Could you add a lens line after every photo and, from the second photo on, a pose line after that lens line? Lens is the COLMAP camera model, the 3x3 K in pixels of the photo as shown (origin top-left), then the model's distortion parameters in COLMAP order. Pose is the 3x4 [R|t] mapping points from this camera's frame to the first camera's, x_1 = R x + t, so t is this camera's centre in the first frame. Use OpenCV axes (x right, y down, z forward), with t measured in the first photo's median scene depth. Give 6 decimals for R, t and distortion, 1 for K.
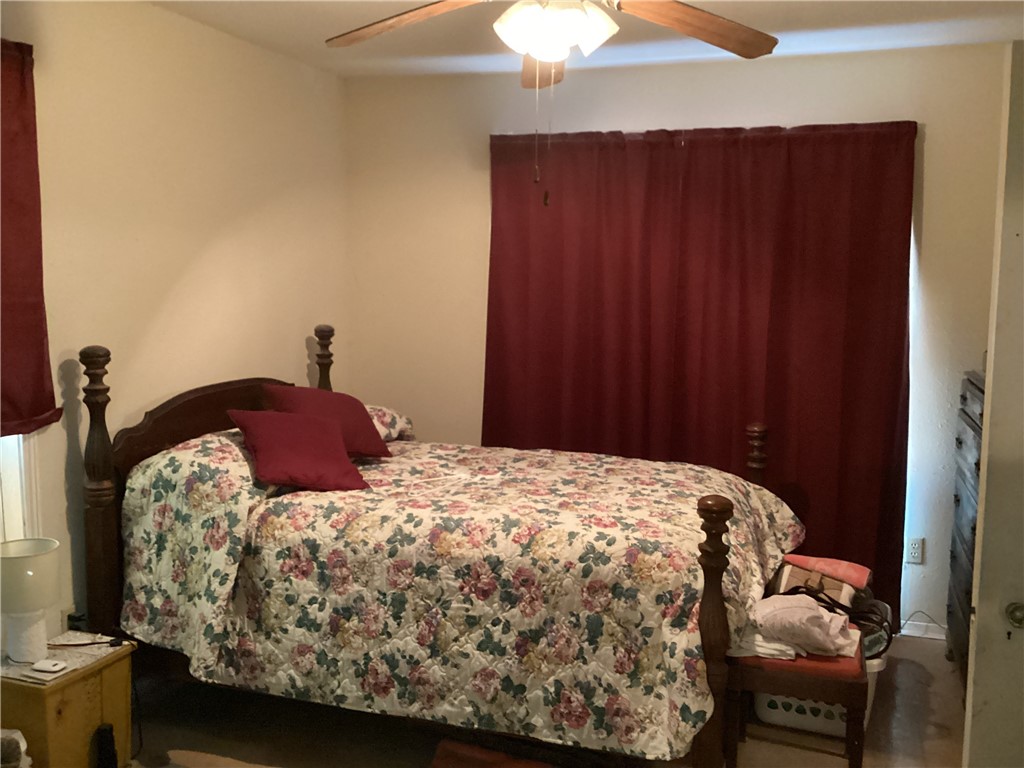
lens RADIAL K [[921.3, 0, 512.0], [0, 921.3, 384.0], [0, 0, 1]] dist [0.013565, -0.002214]
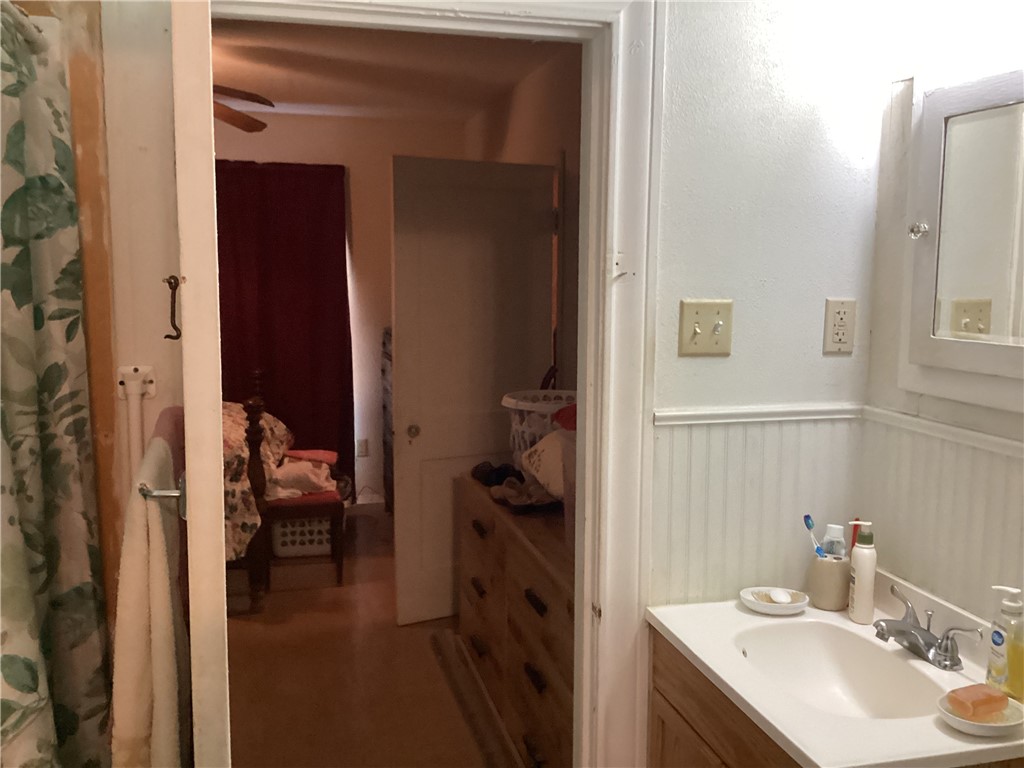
lens RADIAL K [[929.4, 0, 512.0], [0, 929.4, 384.0], [0, 0, 1]] dist [0.100456, 0.003148]
pose [[0.830455, -0.063850, 0.553414, -0.270141], [0.057745, 0.997925, 0.028484, 0.058813], [-0.554085, 0.008302, 0.832419, -0.558792]]
